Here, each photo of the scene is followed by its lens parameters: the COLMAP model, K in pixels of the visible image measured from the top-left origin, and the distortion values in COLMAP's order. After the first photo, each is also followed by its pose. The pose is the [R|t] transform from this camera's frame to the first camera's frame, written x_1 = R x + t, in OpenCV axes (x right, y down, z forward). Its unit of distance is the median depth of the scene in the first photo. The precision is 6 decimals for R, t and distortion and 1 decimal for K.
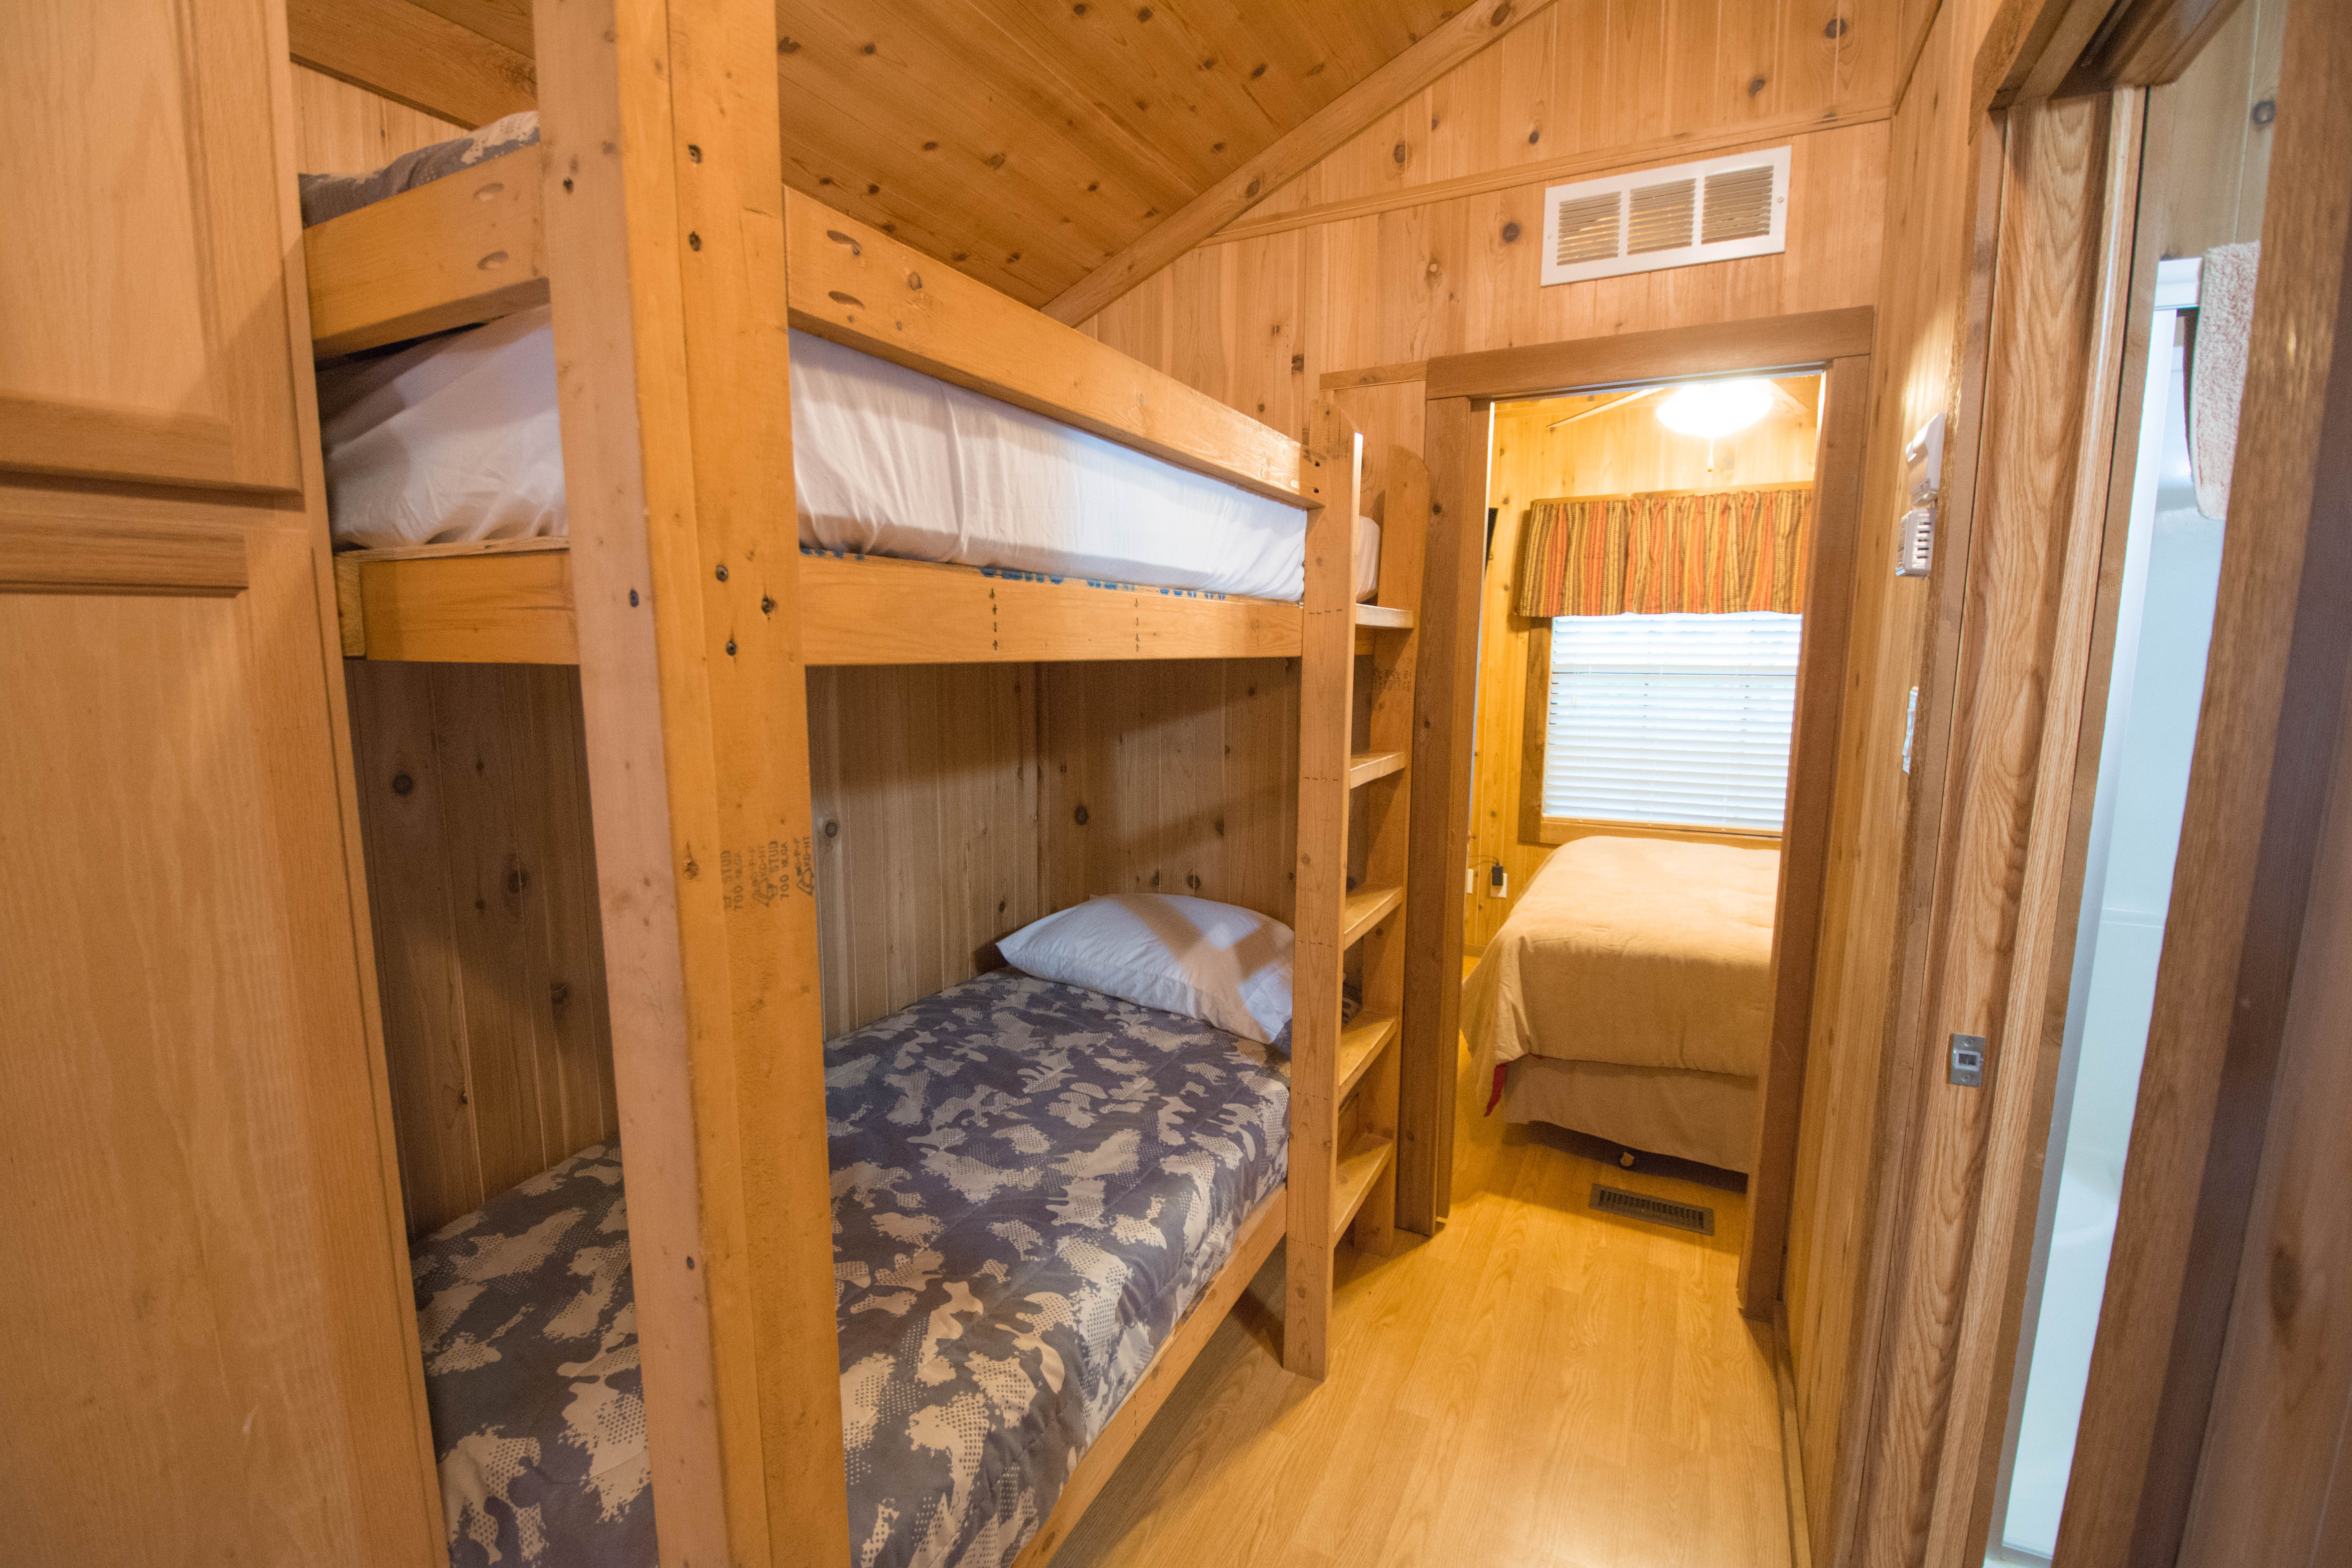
lens RADIAL K [[1058.5, 0, 1167.3], [0, 1058.5, 787.8], [0, 0, 1]] dist [-0.020194, -0.000978]
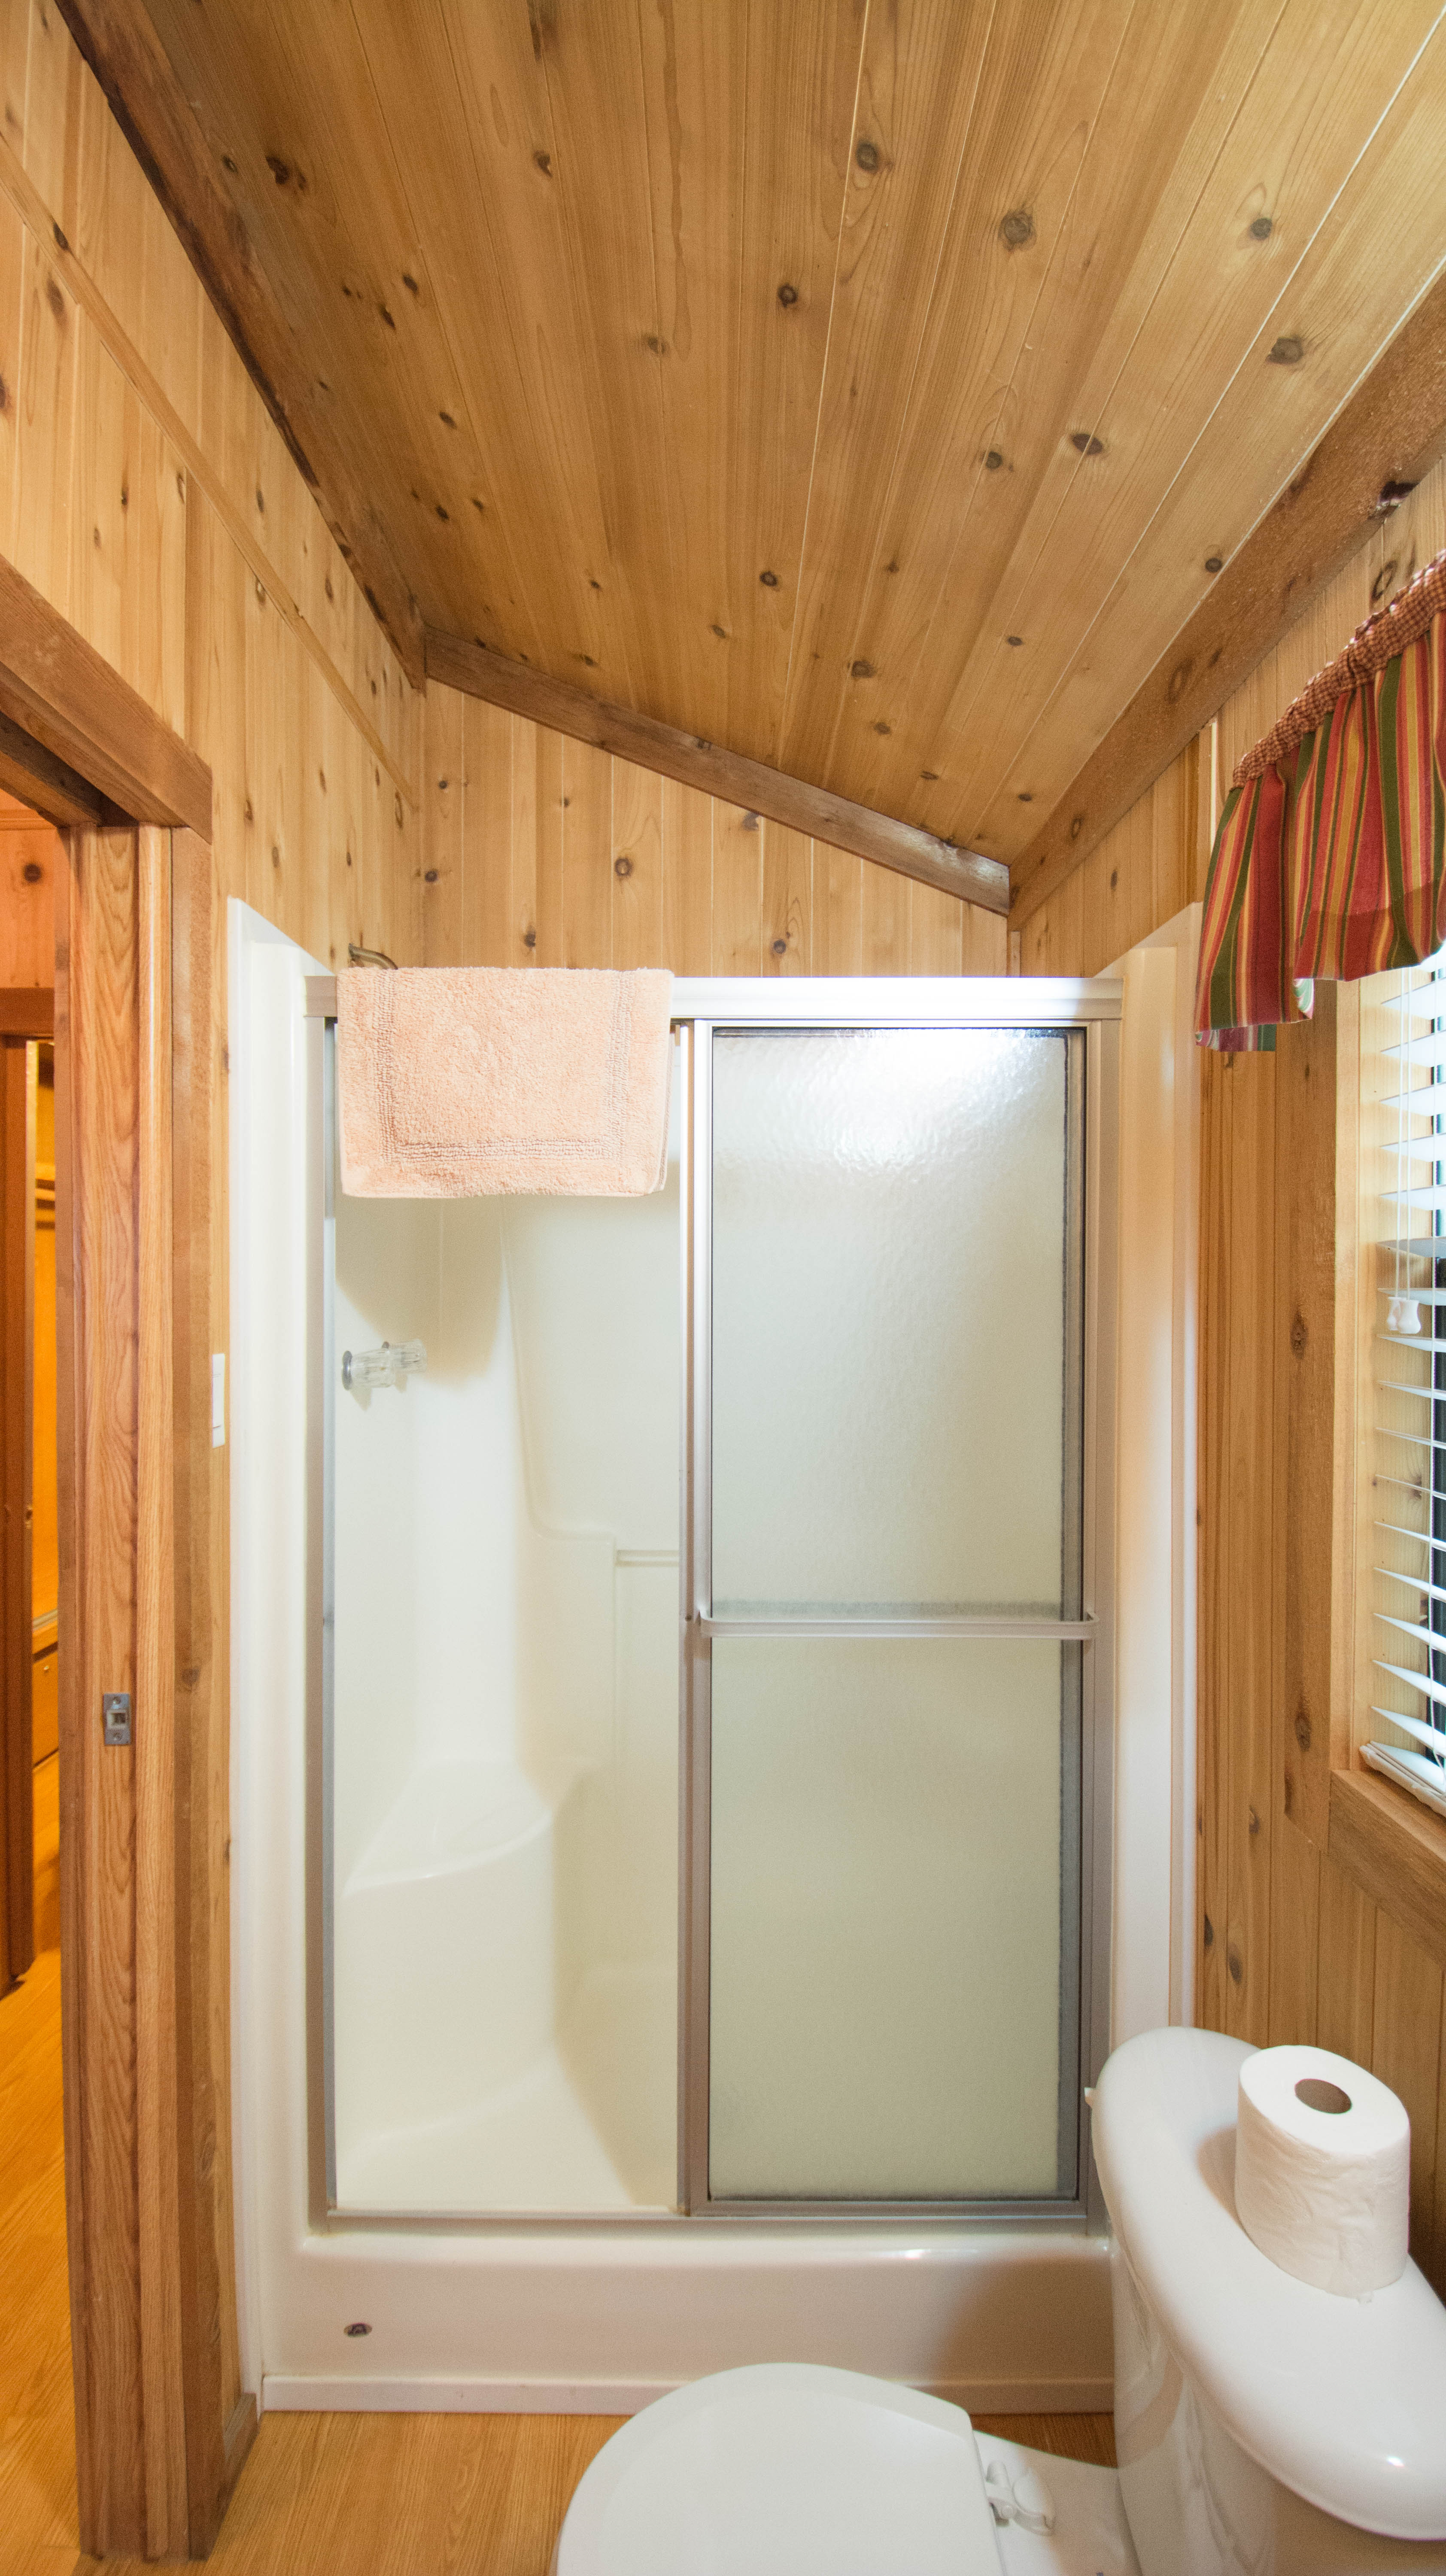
lens RADIAL K [[1144.6, 0, 718.7], [0, 1144.6, 1283.8], [0, 0, 1]] dist [-0.002707, -0.000587]
pose [[0.893184, -0.000856, 0.449690, 0.766794], [0.061088, 0.990959, -0.119447, 0.012064], [-0.445522, 0.134159, 0.885162, -0.281867]]
